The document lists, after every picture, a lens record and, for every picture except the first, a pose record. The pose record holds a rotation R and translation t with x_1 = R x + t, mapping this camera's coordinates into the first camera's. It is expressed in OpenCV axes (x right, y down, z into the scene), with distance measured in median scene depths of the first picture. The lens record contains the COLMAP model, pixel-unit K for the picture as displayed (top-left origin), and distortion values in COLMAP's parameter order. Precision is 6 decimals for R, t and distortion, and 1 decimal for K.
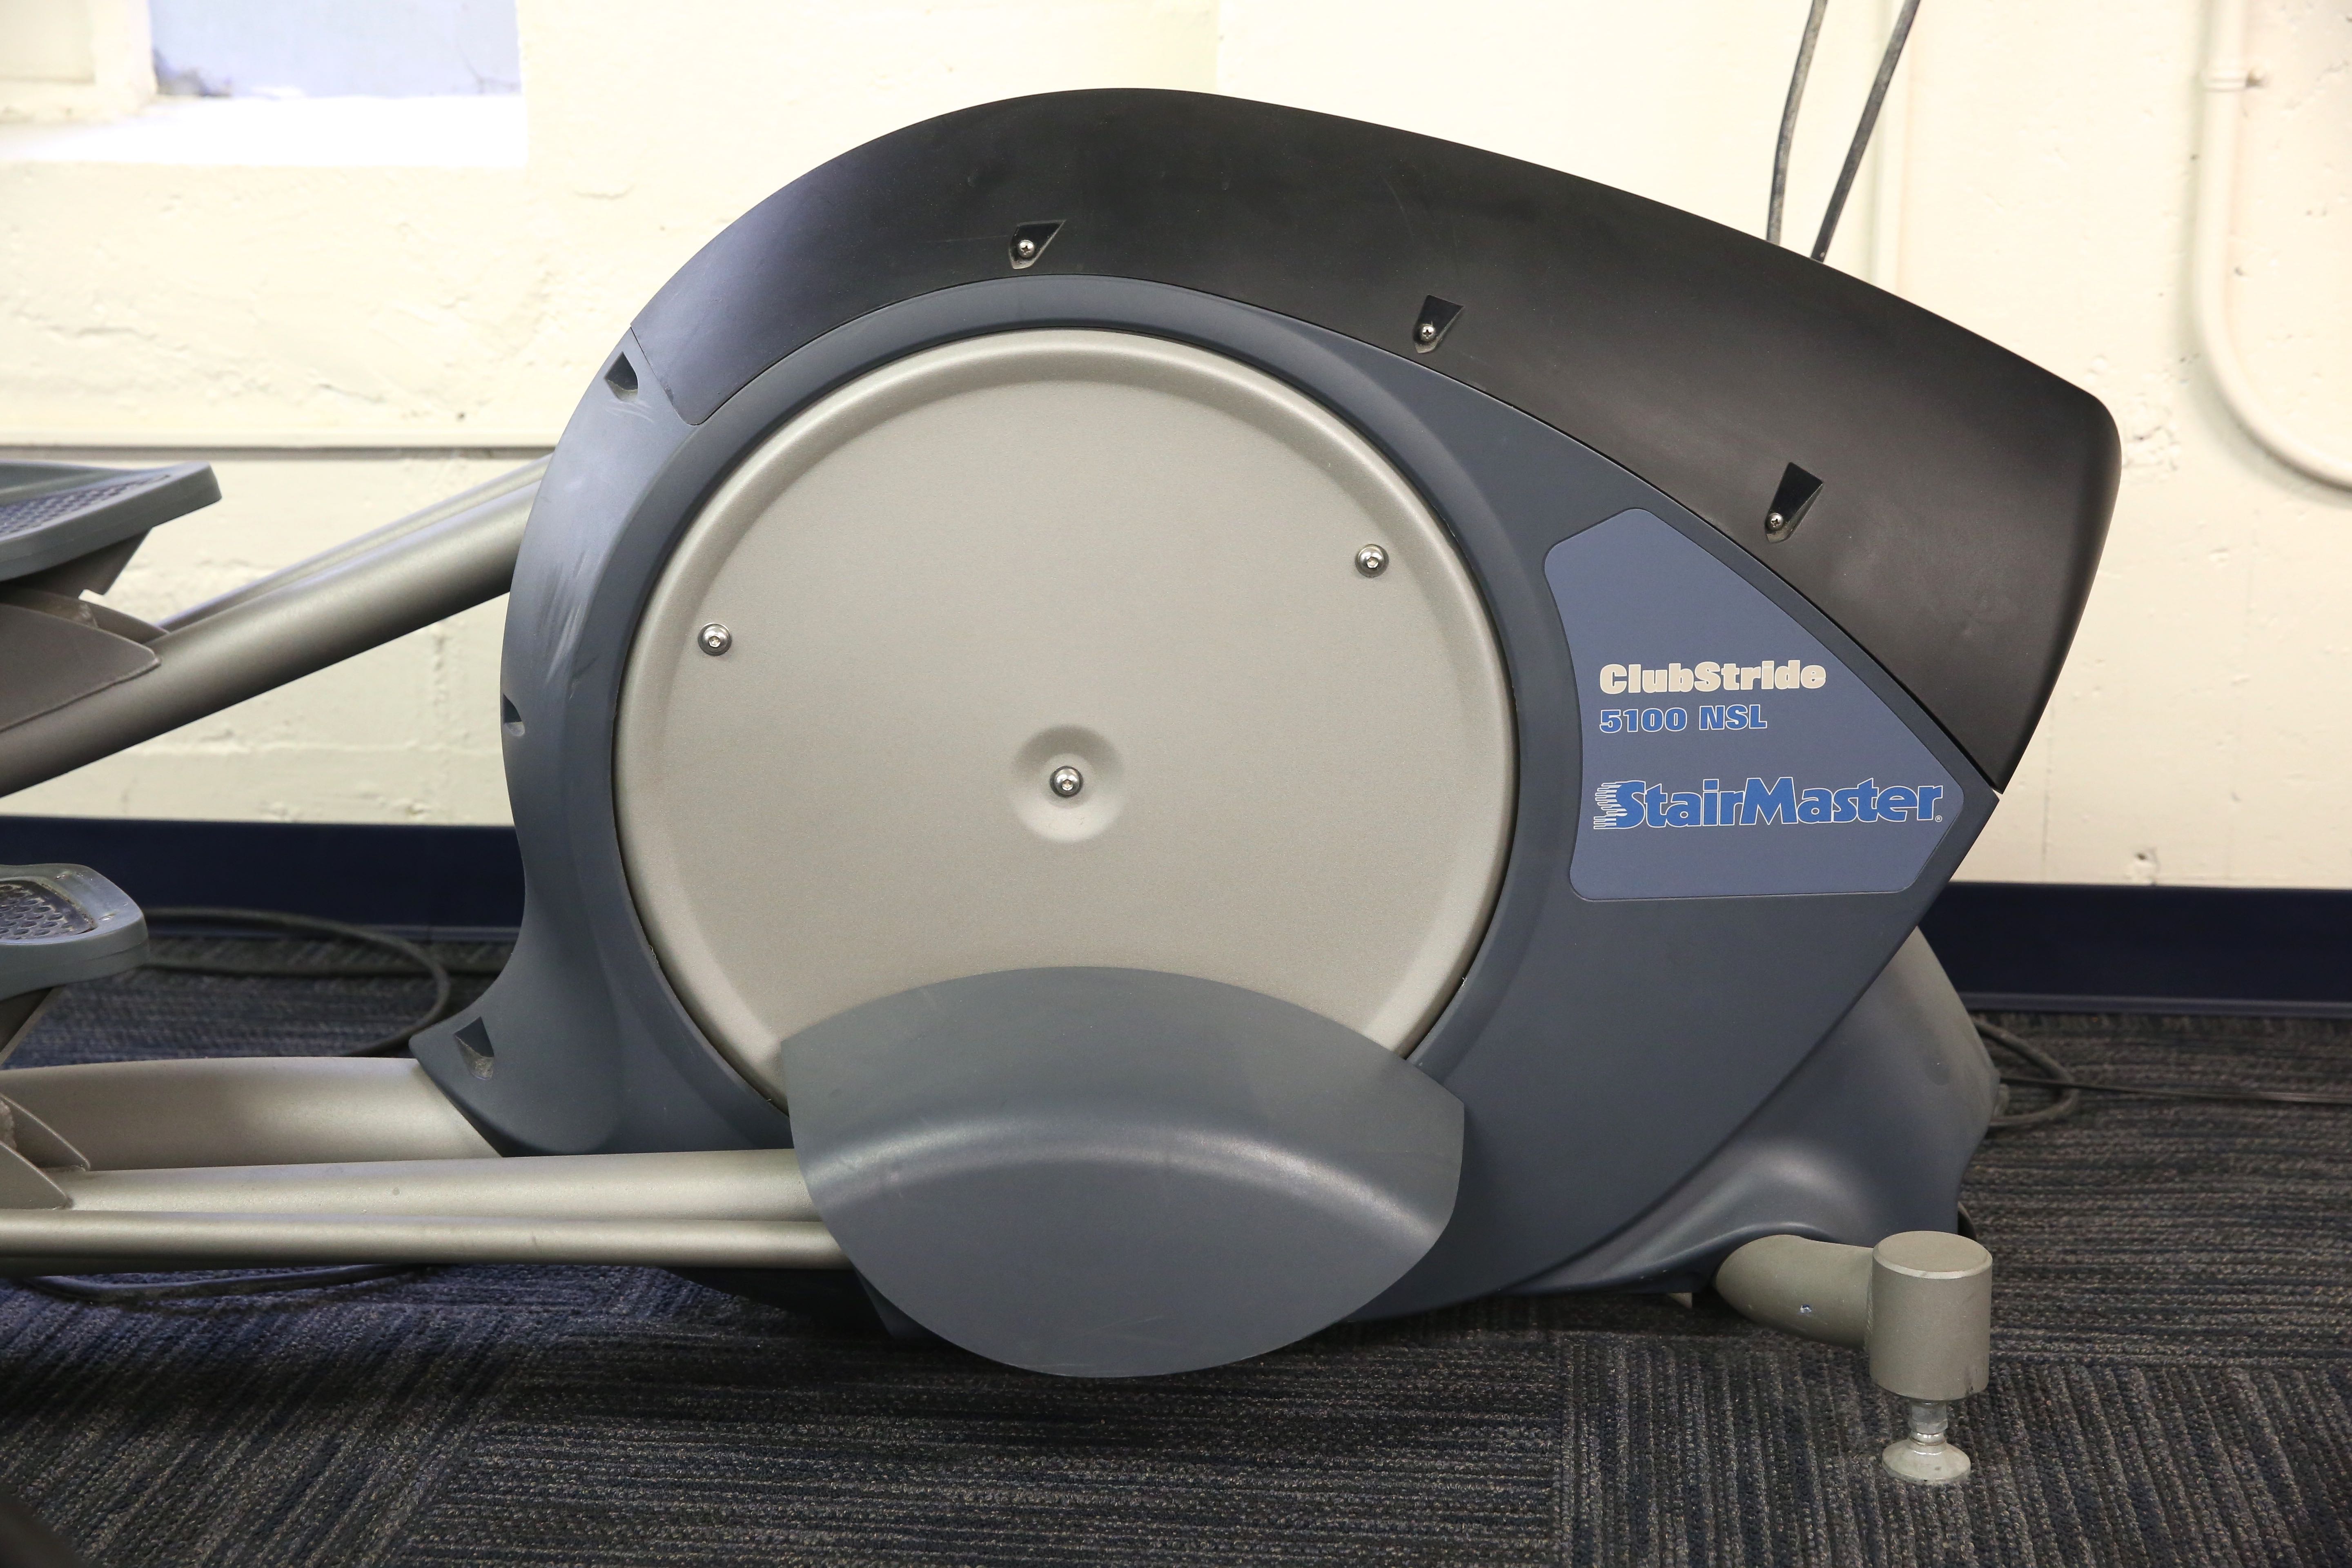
lens RADIAL K [[3514.2, 0, 1171.1], [0, 3514.2, 777.8], [0, 0, 1]] dist [0.099685, 0.000000]
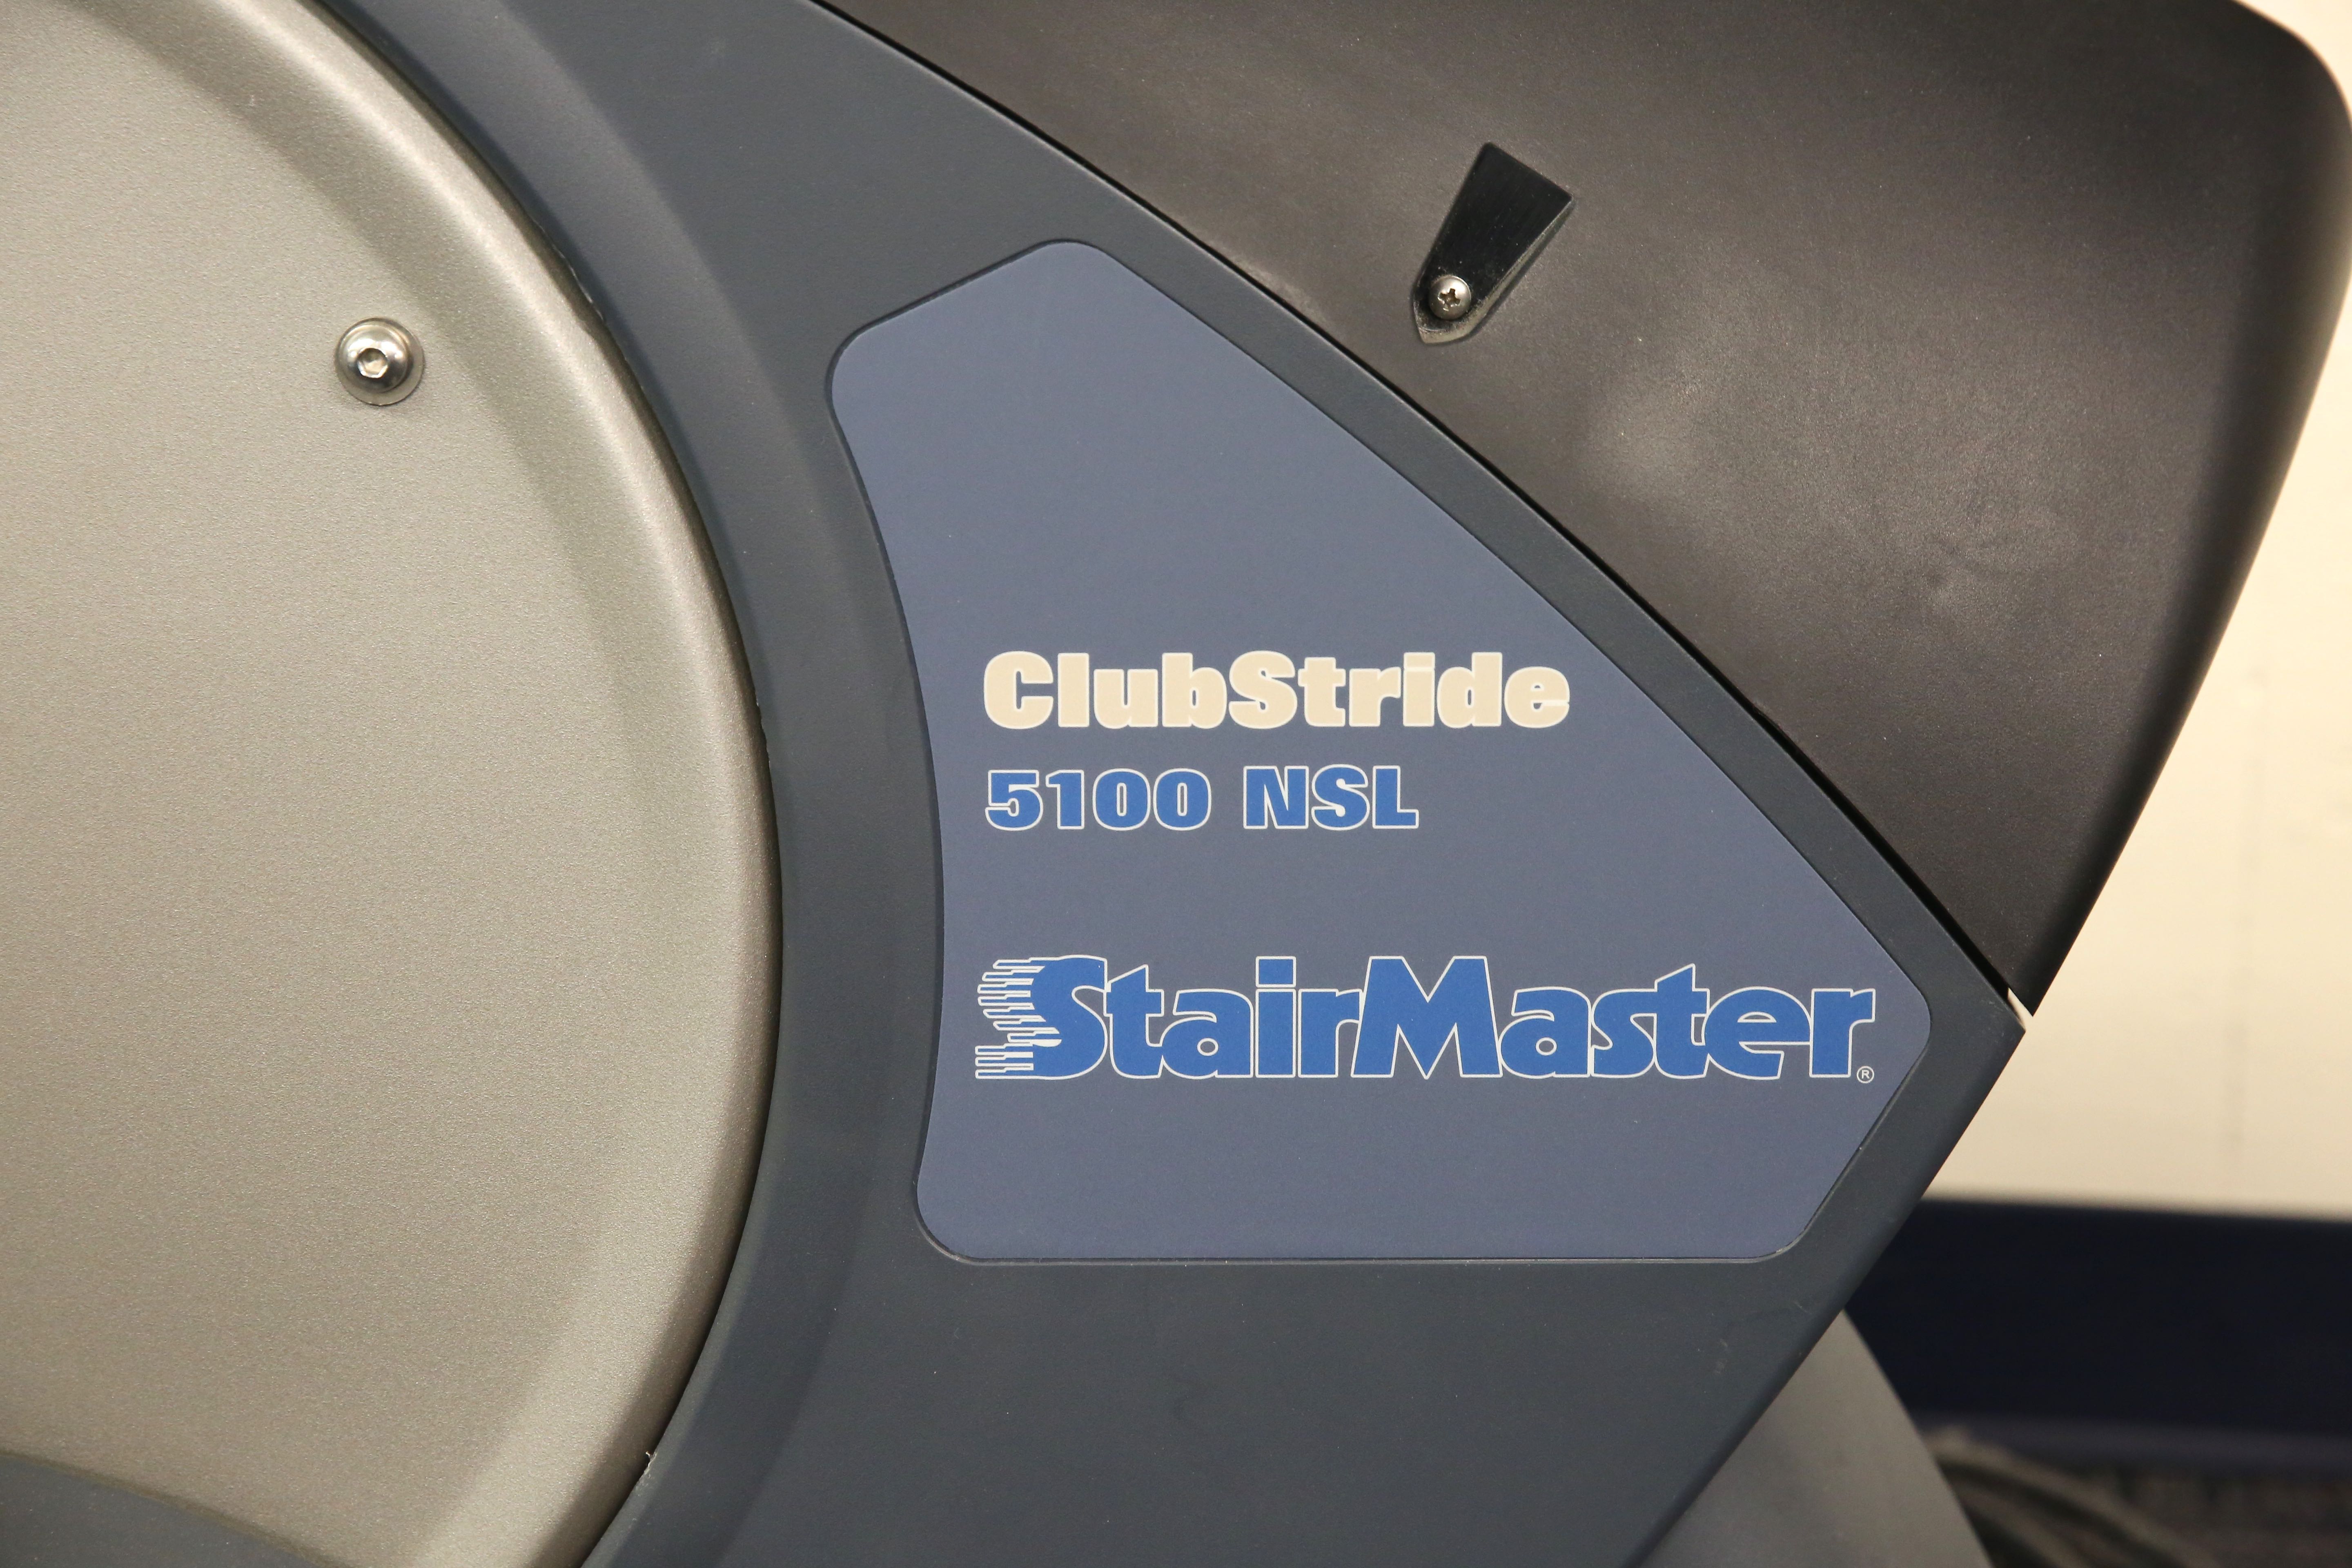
lens RADIAL K [[3610.4, 0, 1165.4], [0, 3610.4, 659.1], [0, 0, 1]] dist [0.085304, 0.000000]
pose [[0.999314, 0.022868, -0.029147, 0.152627], [-0.024730, 0.997564, -0.065222, -0.006061], [0.027585, 0.065898, 0.997445, 0.604219]]
